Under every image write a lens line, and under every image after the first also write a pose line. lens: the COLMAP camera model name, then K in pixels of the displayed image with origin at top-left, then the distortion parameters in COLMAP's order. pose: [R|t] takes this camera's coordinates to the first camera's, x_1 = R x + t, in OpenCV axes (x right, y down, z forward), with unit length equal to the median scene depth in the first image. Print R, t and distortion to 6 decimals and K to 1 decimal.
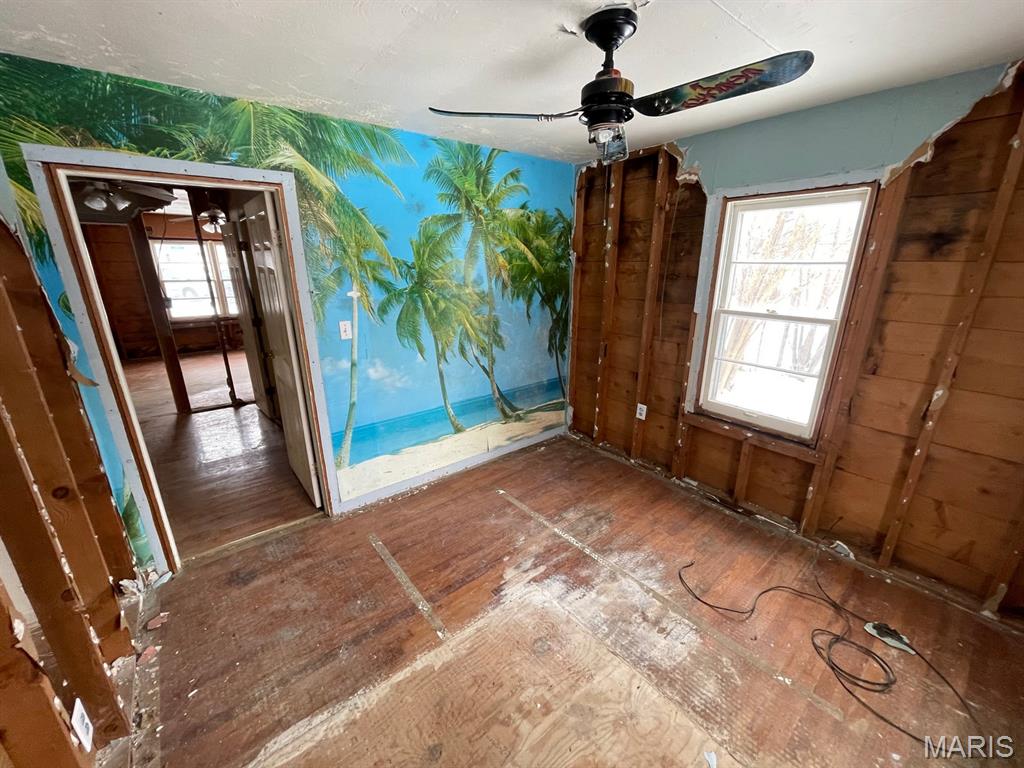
lens RADIAL K [[410.6, 0, 510.1], [0, 410.6, 387.8], [0, 0, 1]] dist [0.000166, -0.000146]
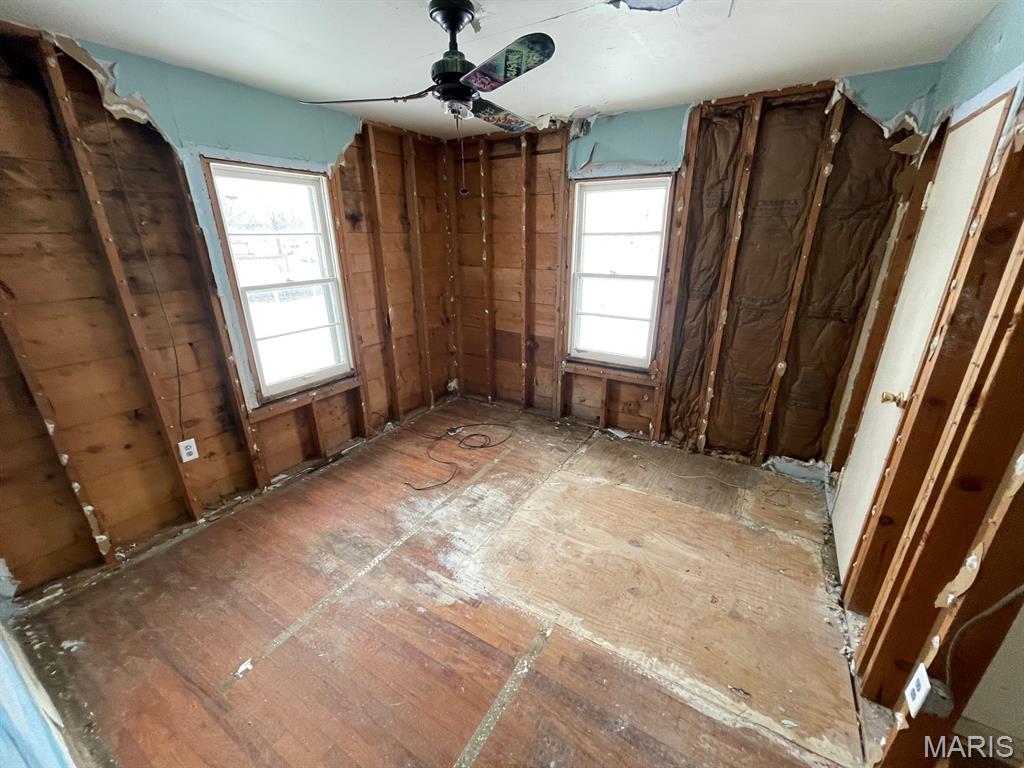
lens RADIAL K [[410.6, 0, 510.1], [0, 410.6, 387.8], [0, 0, 1]] dist [0.000166, -0.000146]
pose [[-0.330172, -0.321198, 0.887591, -0.645928], [0.292416, 0.859260, 0.419720, -0.239683], [-0.897485, 0.398126, -0.189780, 0.844231]]
